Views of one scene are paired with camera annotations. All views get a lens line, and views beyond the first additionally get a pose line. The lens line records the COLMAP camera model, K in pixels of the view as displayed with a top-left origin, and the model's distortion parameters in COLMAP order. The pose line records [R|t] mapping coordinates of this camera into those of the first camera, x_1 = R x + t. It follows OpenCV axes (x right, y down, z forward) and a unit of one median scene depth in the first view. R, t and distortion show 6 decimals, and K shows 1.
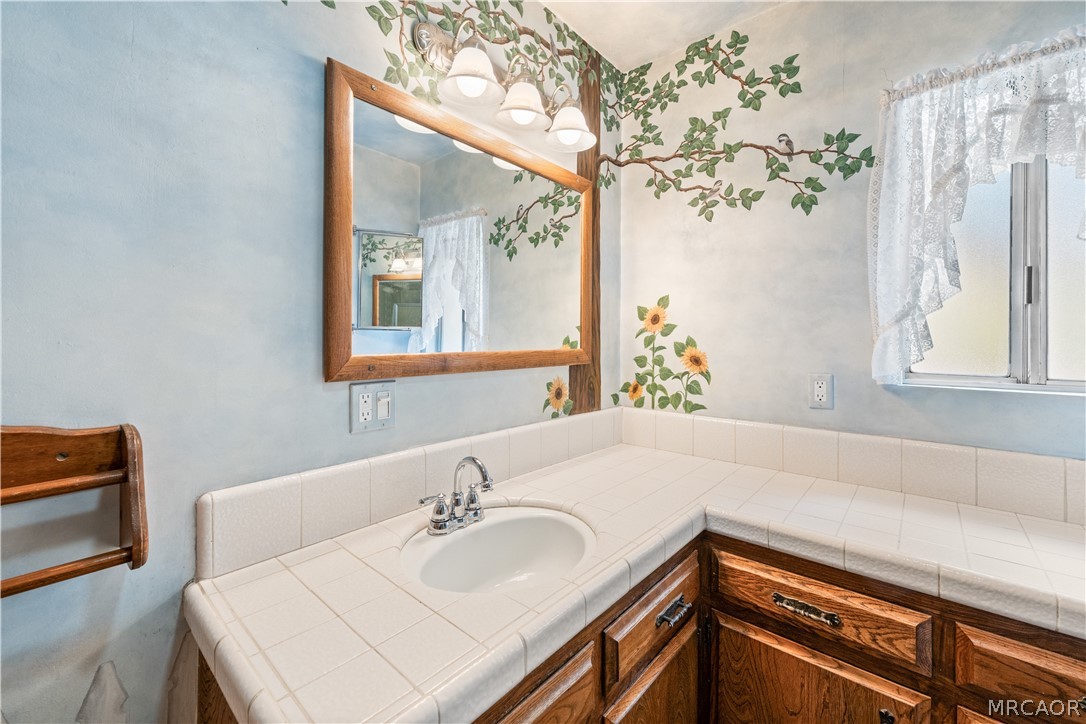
lens RADIAL K [[442.3, 0, 530.1], [0, 442.3, 336.5], [0, 0, 1]] dist [-0.001778, 0.000893]
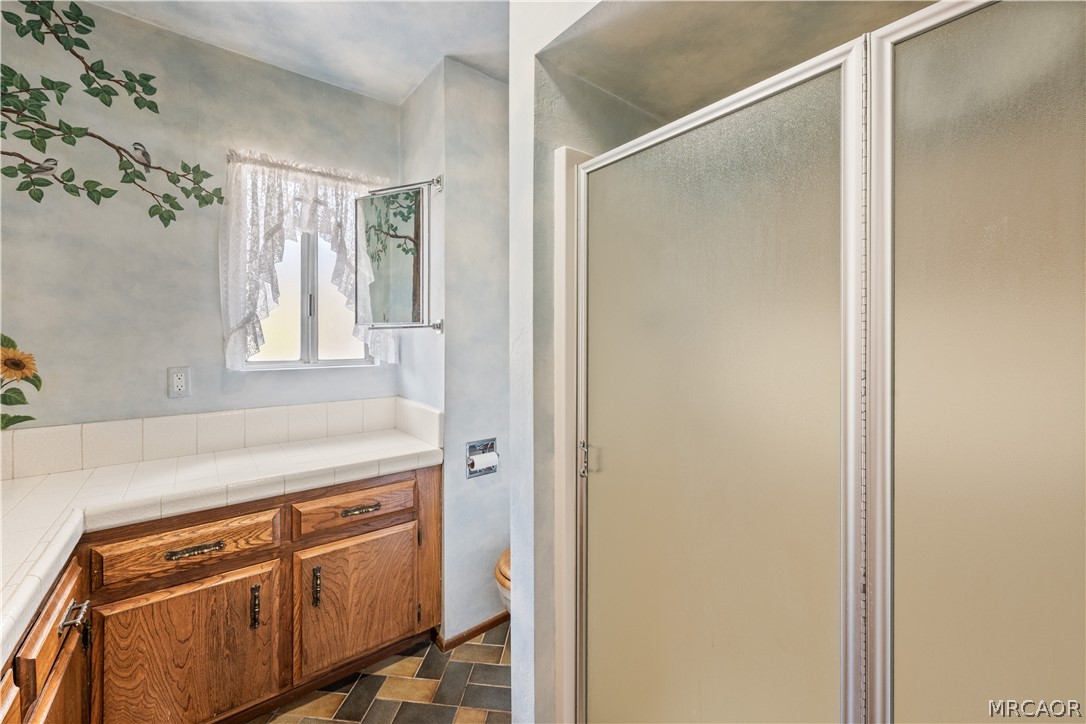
lens RADIAL K [[442.3, 0, 541.6], [0, 442.3, 339.7], [0, 0, 1]] dist [-0.001778, 0.000893]
pose [[0.172339, -0.010845, 0.984978, -0.327519], [-0.005507, 0.999913, 0.011973, -0.007983], [-0.985022, -0.007487, 0.172264, -0.141351]]
